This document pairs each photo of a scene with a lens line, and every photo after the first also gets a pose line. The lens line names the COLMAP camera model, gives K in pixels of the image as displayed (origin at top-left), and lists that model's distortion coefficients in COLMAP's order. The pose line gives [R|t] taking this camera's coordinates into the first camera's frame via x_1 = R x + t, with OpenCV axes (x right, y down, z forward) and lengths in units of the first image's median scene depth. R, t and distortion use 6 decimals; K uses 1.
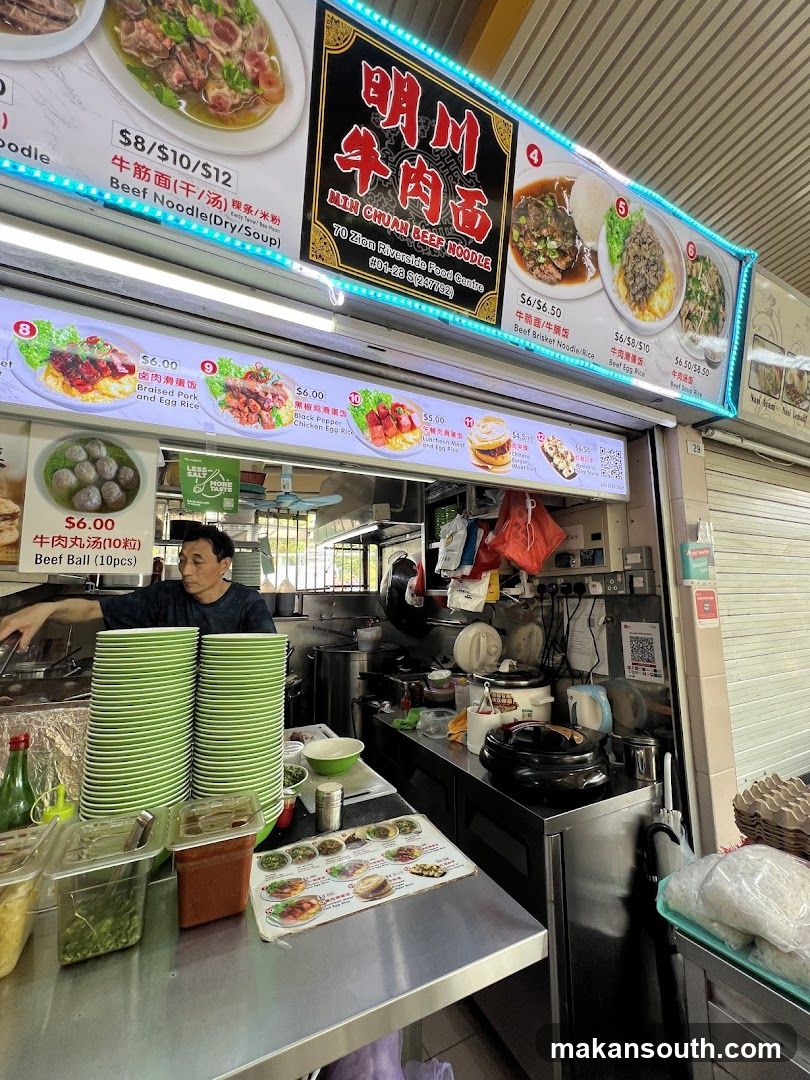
lens RADIAL K [[432.2, 0, 402.4], [0, 432.2, 540.3], [0, 0, 1]] dist [-0.004487, 0.000701]
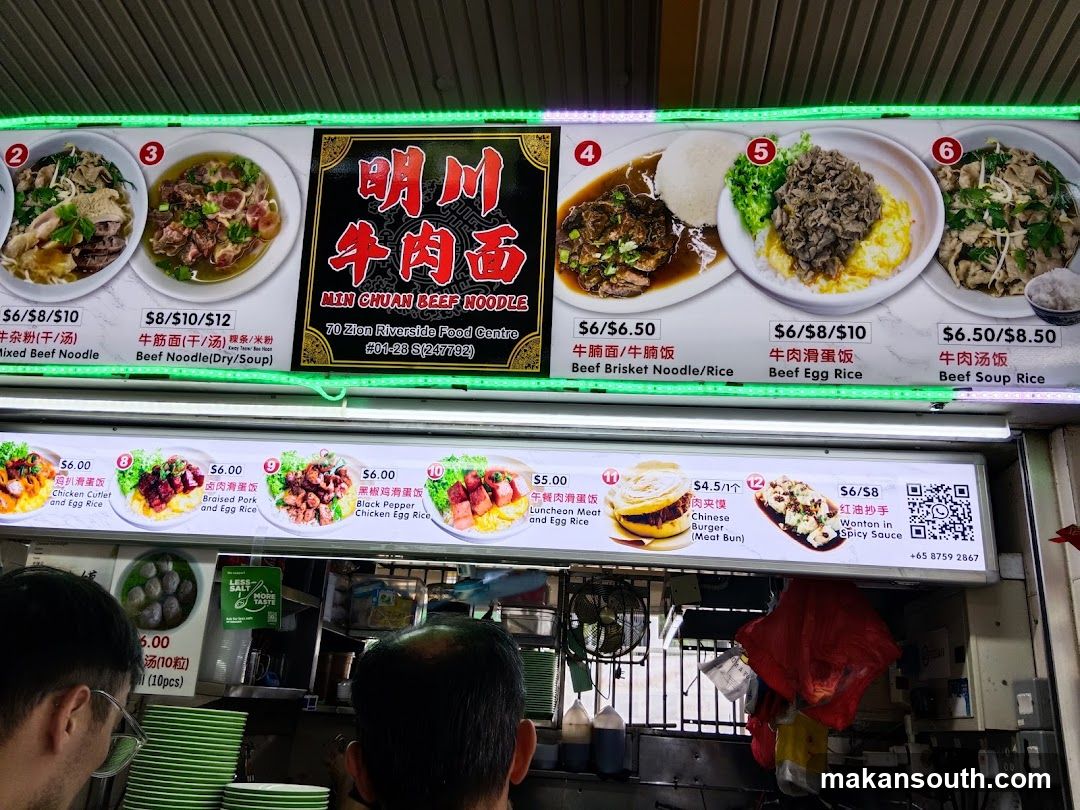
lens RADIAL K [[831.9, 0, 547.0], [0, 831.9, 405.8], [0, 0, 1]] dist [0.081434, -0.118323]
pose [[0.843626, -0.128009, -0.521448, 1.053587], [-0.002056, 0.970387, -0.241545, -0.090534], [0.536927, 0.204846, 0.818381, -0.201072]]
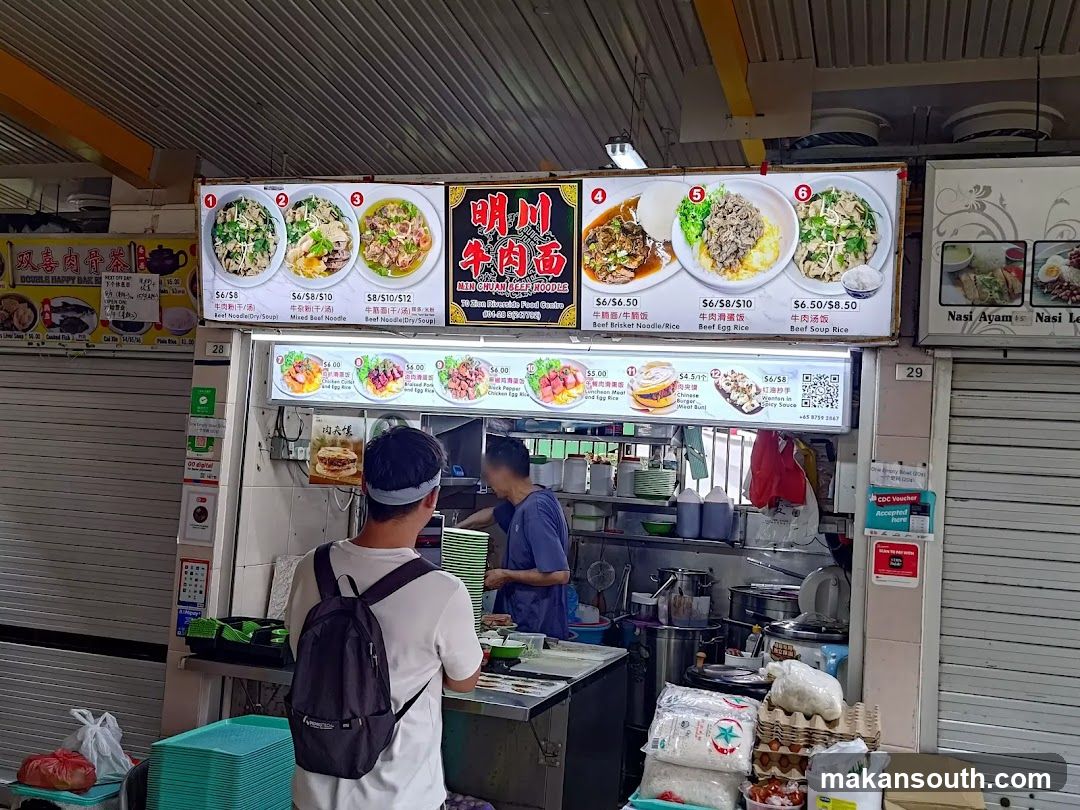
lens RADIAL K [[1113.7, 0, 541.7], [0, 1113.7, 413.4], [0, 0, 1]] dist [0.113798, 0.000000]
pose [[0.706337, 0.016863, -0.707675, 2.856034], [0.018872, 0.998912, 0.042639, -0.402447], [0.707624, -0.043472, 0.705250, -1.724555]]
